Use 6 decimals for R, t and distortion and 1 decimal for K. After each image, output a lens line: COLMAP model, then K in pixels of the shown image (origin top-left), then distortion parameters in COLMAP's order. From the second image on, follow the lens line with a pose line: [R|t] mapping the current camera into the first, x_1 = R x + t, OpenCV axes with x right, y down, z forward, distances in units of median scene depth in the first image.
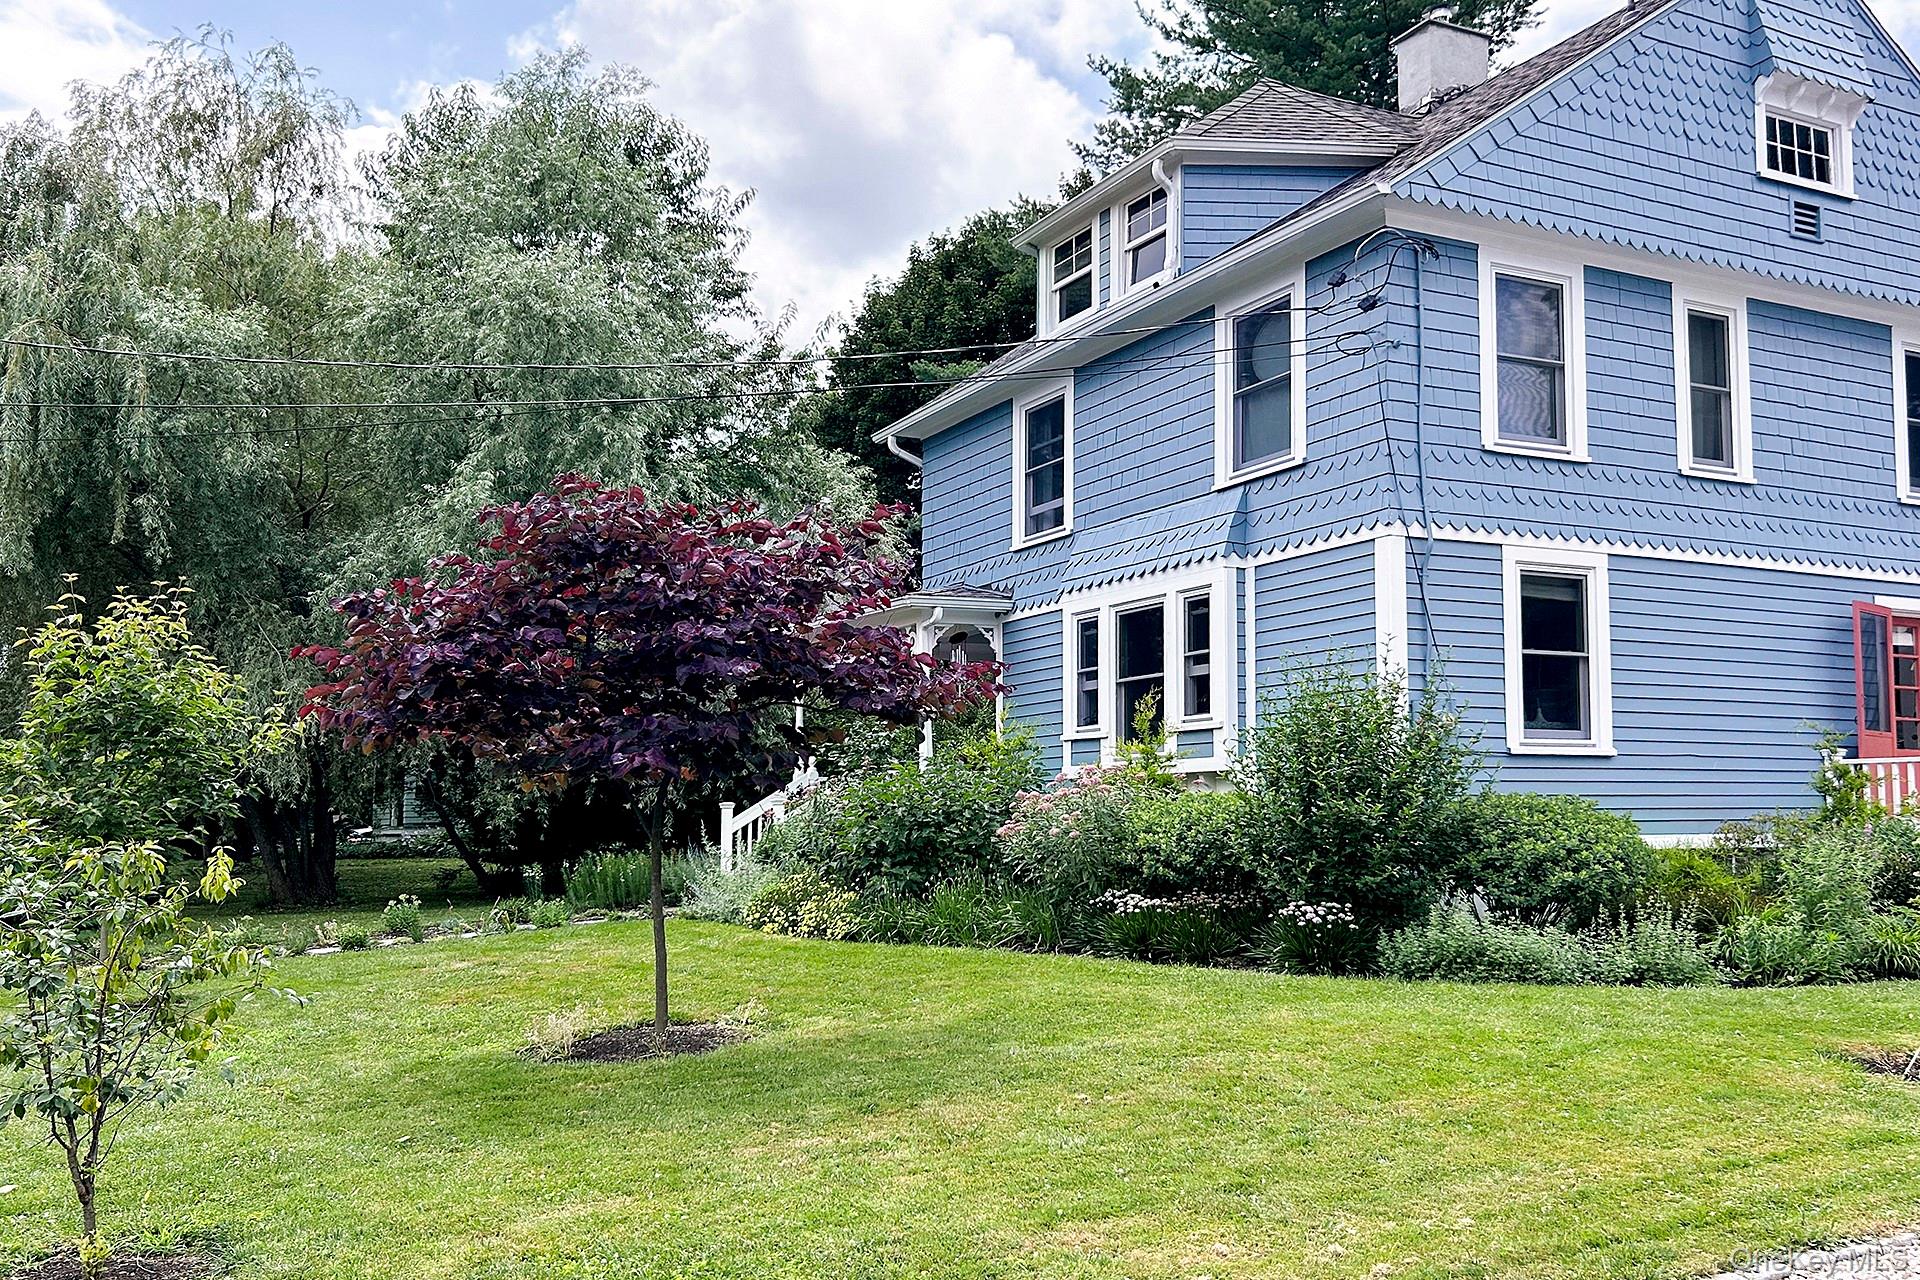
lens RADIAL K [[1574.5, 0, 963.9], [0, 1574.5, 695.3], [0, 0, 1]] dist [0.096425, -0.149655]
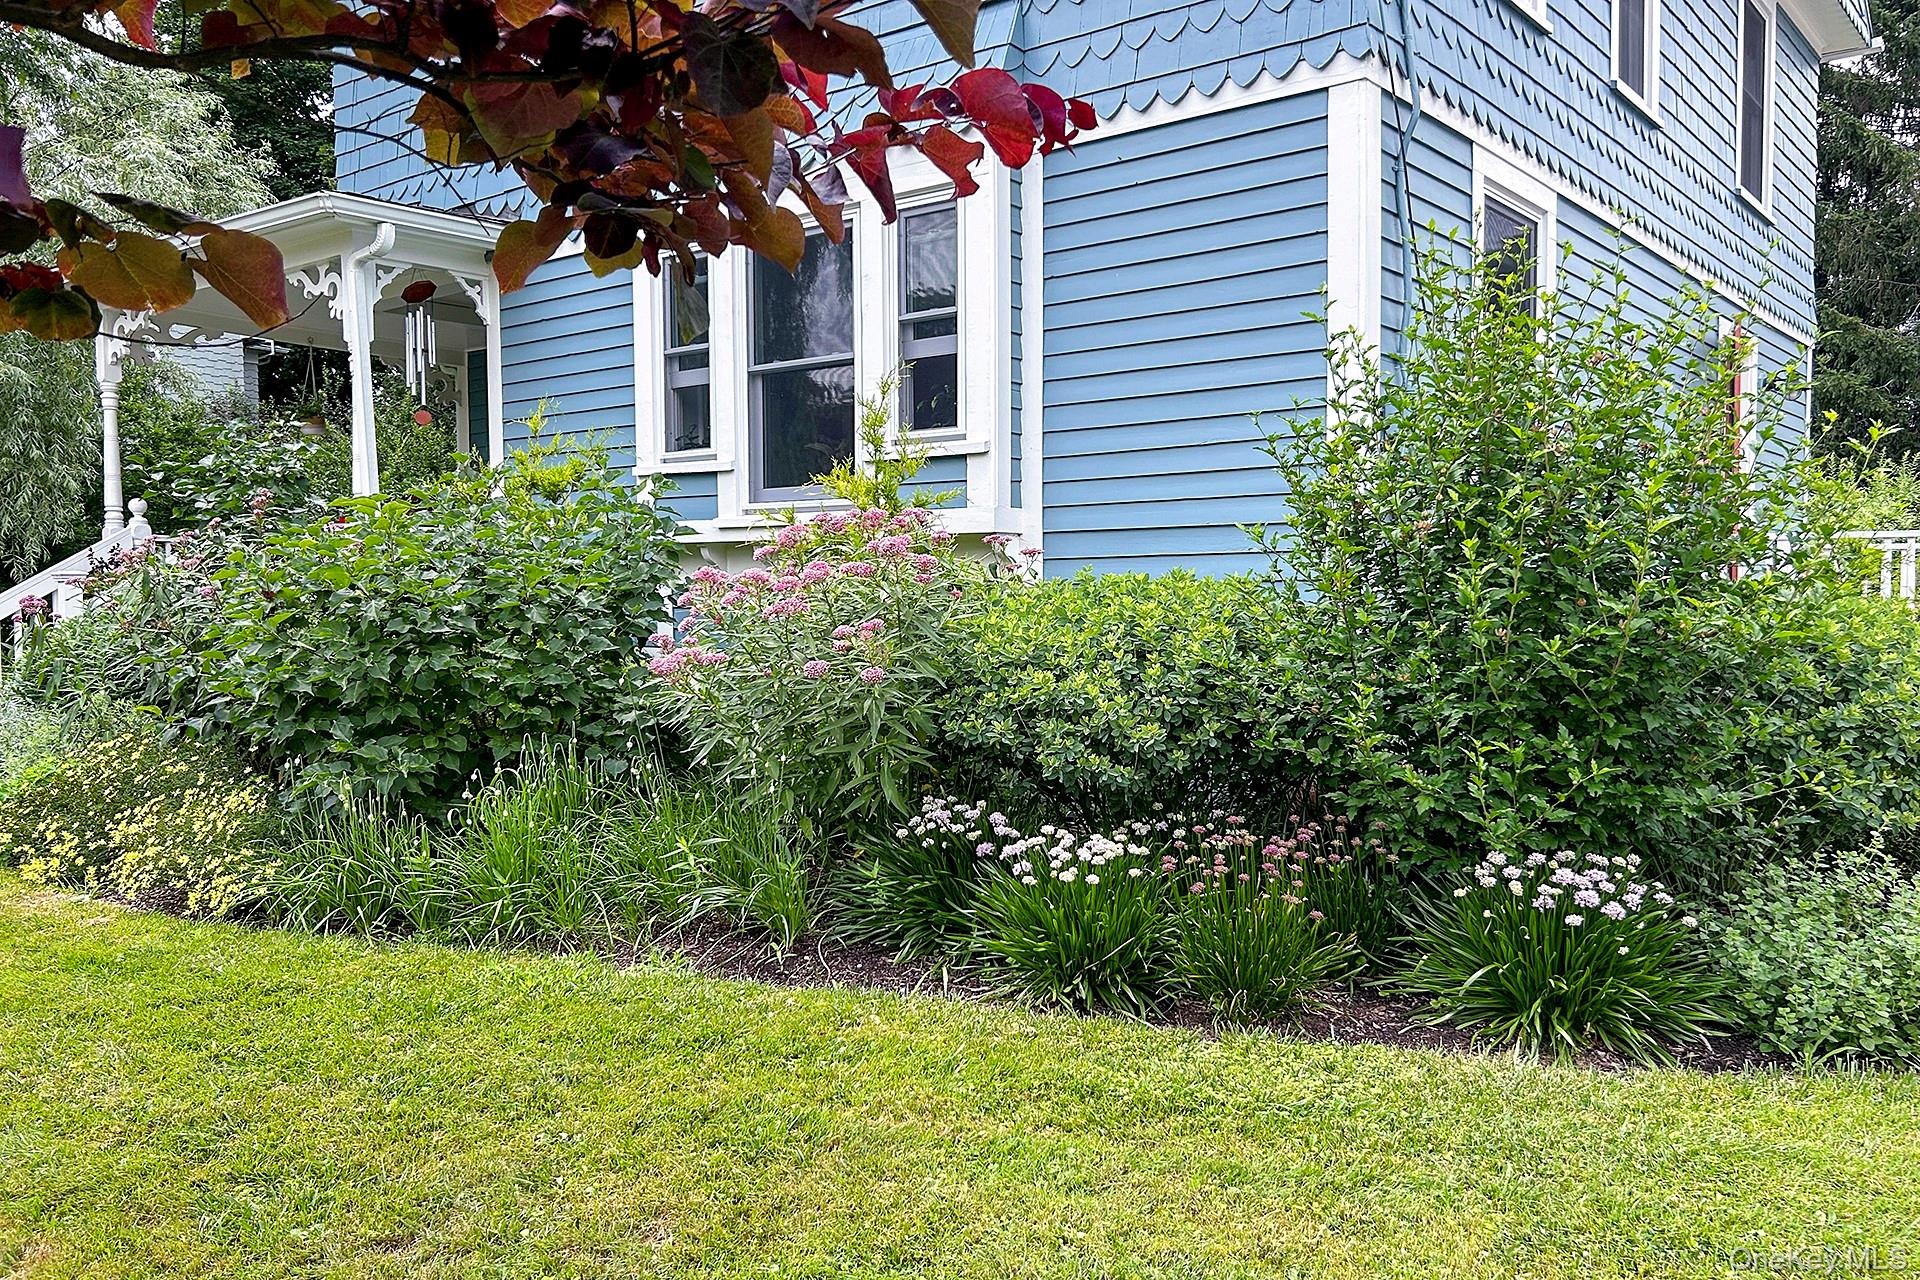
lens RADIAL K [[1574.5, 0, 963.9], [0, 1574.5, 695.3], [0, 0, 1]] dist [0.096425, -0.149655]
pose [[0.929818, -0.017773, 0.367590, -0.043102], [-0.034493, 0.990227, 0.135129, 0.028595], [-0.366399, -0.138325, 0.920118, 0.467359]]
